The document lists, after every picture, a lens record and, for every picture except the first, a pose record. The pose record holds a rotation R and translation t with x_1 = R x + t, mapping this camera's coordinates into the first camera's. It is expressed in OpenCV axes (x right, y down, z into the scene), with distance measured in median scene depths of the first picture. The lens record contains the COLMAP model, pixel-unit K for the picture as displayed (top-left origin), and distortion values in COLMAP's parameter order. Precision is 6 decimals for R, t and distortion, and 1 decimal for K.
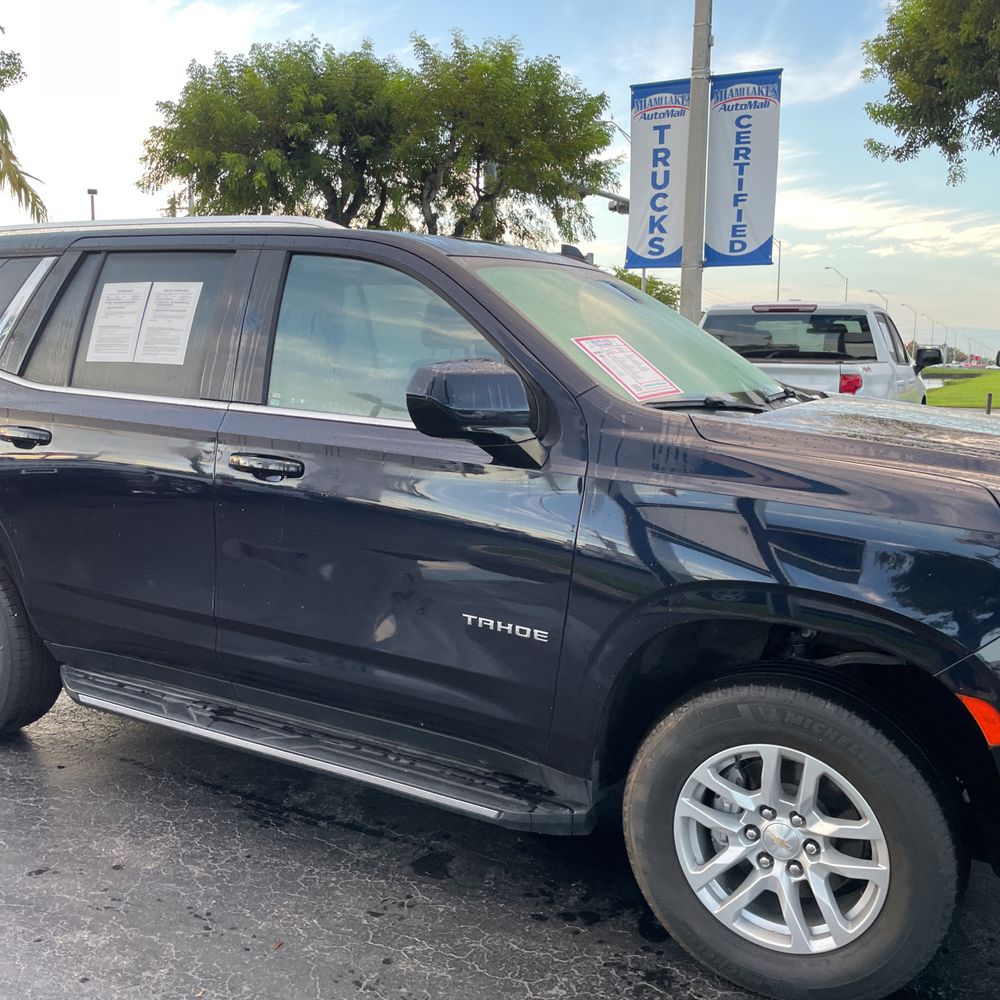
lens RADIAL K [[1011.8, 0, 508.9], [0, 1011.8, 498.2], [0, 0, 1]] dist [0.083489, -0.116016]
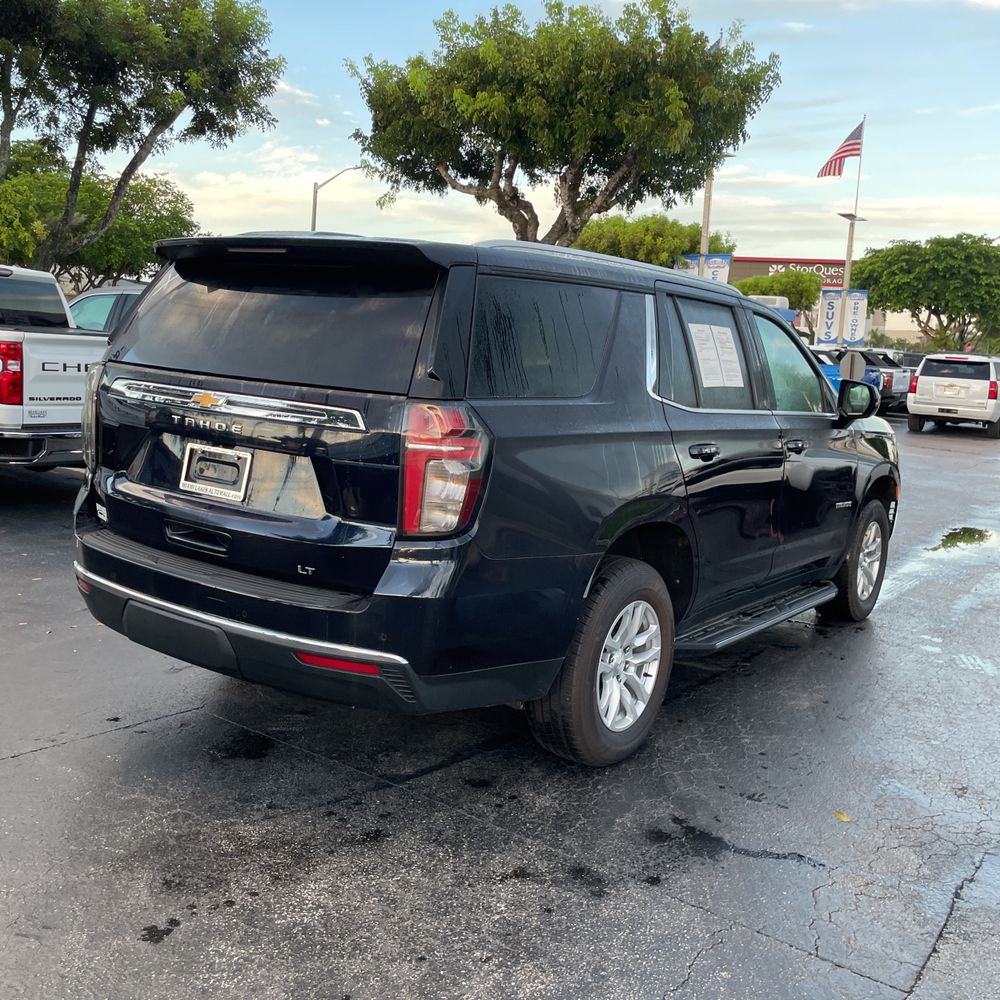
lens RADIAL K [[1011.8, 0, 508.9], [0, 1011.8, 498.2], [0, 0, 1]] dist [0.083489, -0.116016]
pose [[0.128733, -0.159183, 0.978820, -1.619769], [0.087426, 0.985011, 0.148692, -0.197087], [-0.987818, 0.066433, 0.140720, 1.024938]]
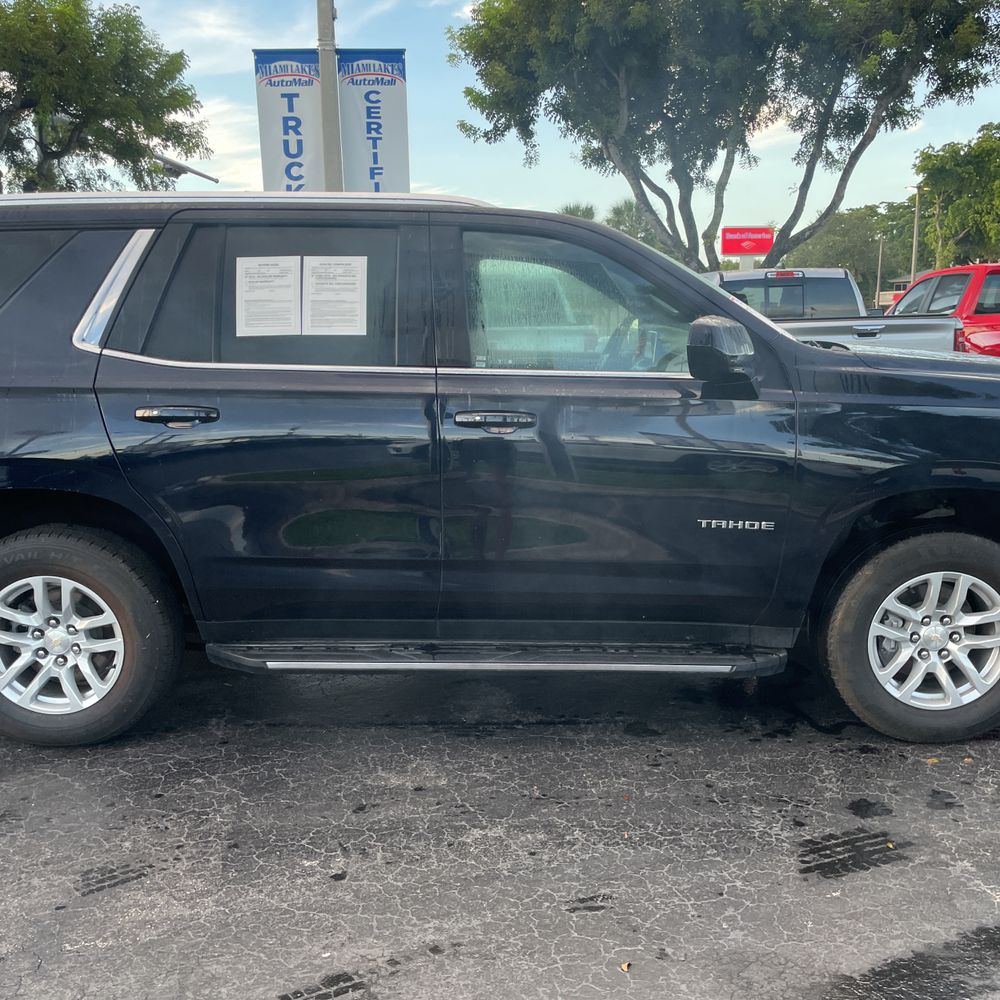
lens RADIAL K [[1008.5, 0, 521.4], [0, 1008.5, 518.2], [0, 0, 1]] dist [0.090693, -0.129415]
pose [[0.880584, -0.119023, 0.458700, -0.619996], [0.096786, 0.992713, 0.071785, -0.000614], [-0.463901, -0.018817, 0.885687, -0.018257]]
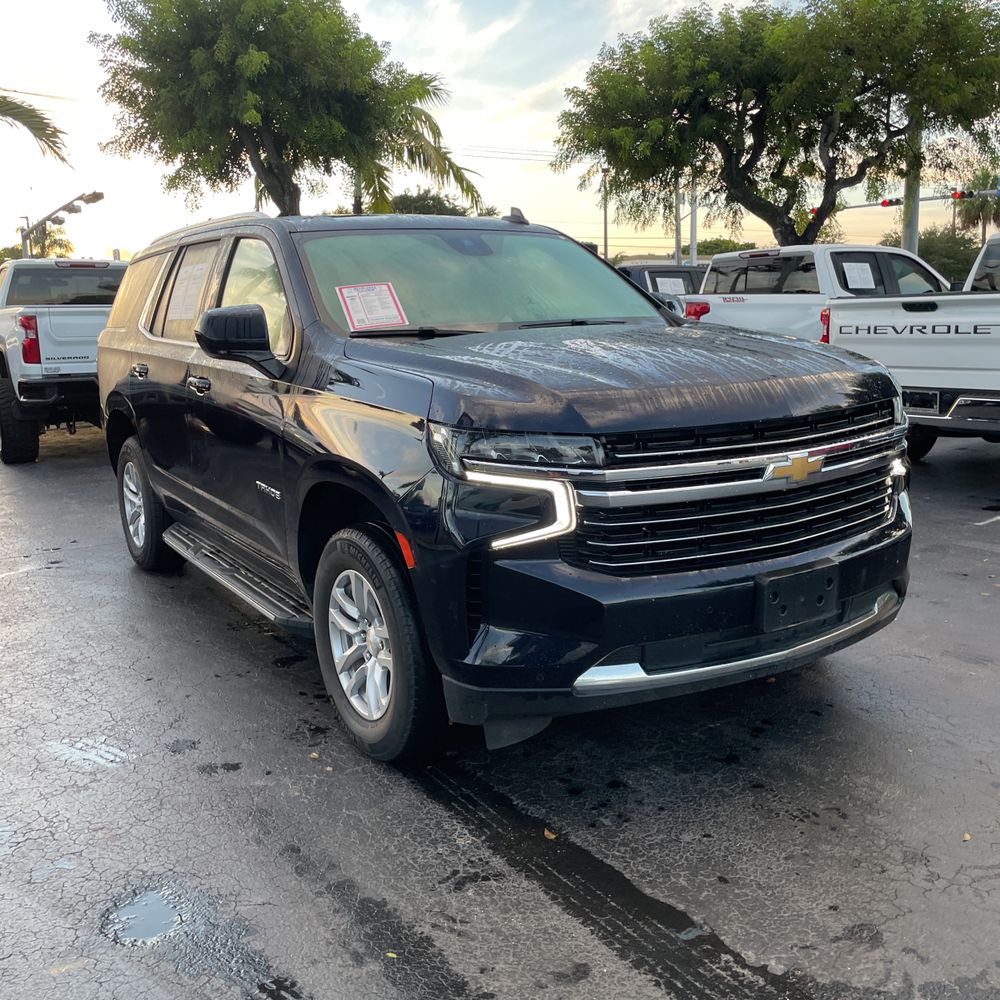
lens RADIAL K [[1011.8, 0, 508.9], [0, 1011.8, 498.2], [0, 0, 1]] dist [0.083489, -0.116016]
pose [[0.871426, 0.044884, -0.488469, 0.745183], [-0.025616, 0.998610, 0.046061, 0.046547], [0.489858, -0.027627, 0.871364, -0.078354]]
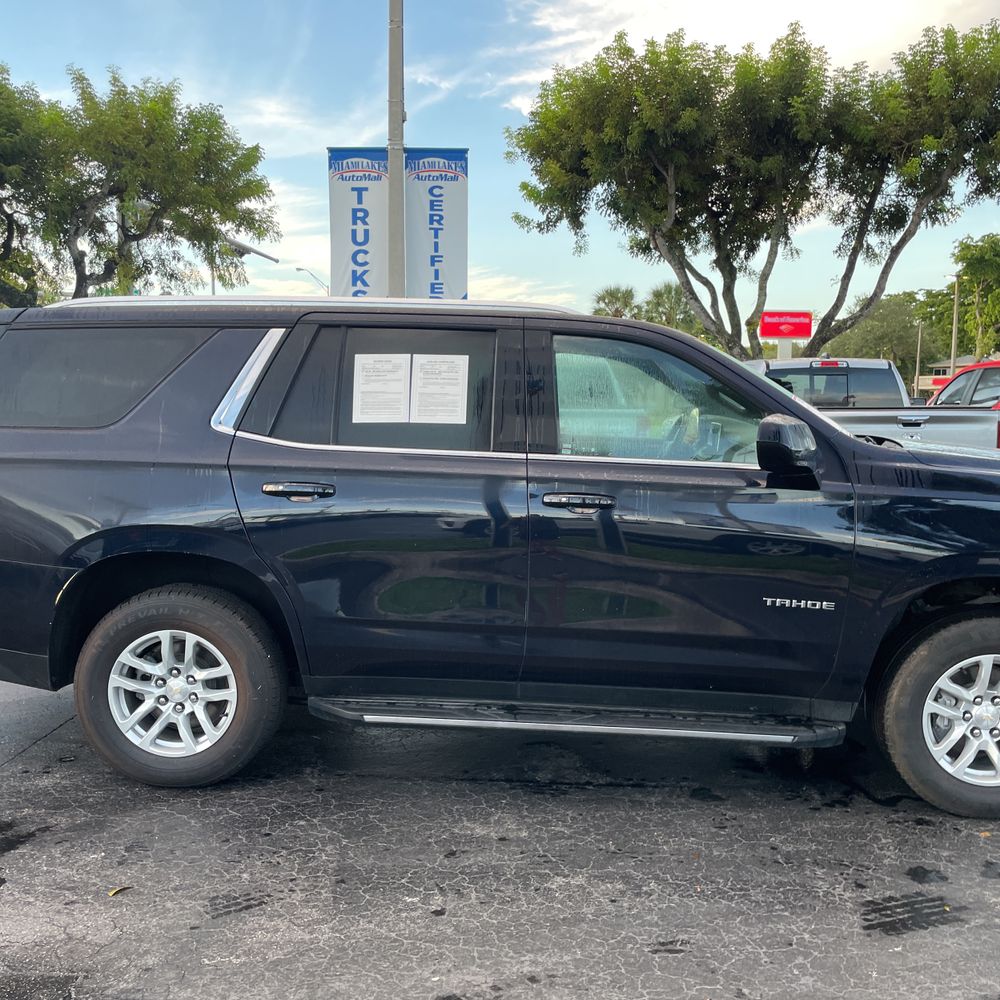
lens RADIAL K [[1011.8, 0, 508.9], [0, 1011.8, 498.2], [0, 0, 1]] dist [0.083489, -0.116016]
pose [[0.902536, -0.052458, 0.427406, -0.713476], [0.068550, 0.997398, -0.022338, -0.011313], [-0.425122, 0.049460, 0.903784, -0.089612]]
